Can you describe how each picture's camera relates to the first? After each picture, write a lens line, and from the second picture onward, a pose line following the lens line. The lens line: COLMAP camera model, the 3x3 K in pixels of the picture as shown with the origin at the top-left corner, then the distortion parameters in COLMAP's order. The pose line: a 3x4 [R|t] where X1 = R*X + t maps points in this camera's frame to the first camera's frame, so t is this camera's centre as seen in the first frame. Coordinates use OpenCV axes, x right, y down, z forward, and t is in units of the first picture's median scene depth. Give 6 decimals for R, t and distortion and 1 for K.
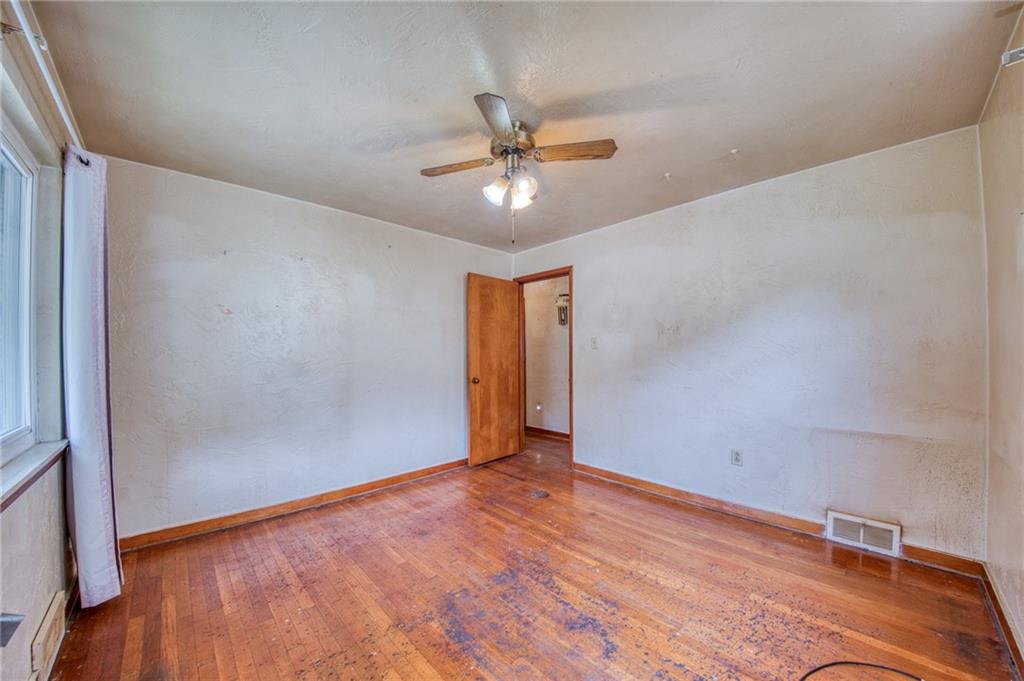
lens RADIAL K [[360.9, 0, 510.6], [0, 360.9, 349.4], [0, 0, 1]] dist [-0.028231, -0.000216]
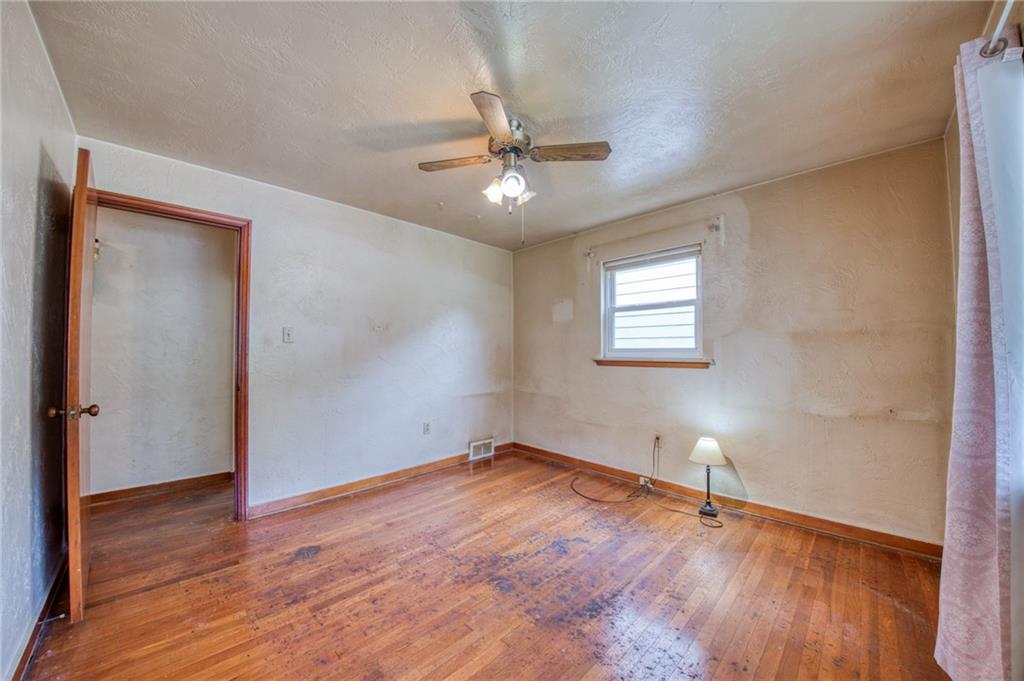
lens RADIAL K [[360.5, 0, 500.6], [0, 360.5, 339.1], [0, 0, 1]] dist [-0.026226, -0.000179]
pose [[-0.002554, 0.034070, 0.999416, -0.752875], [-0.016993, 0.999274, -0.034108, 0.013481], [-0.999852, -0.017070, -0.001973, 0.777972]]
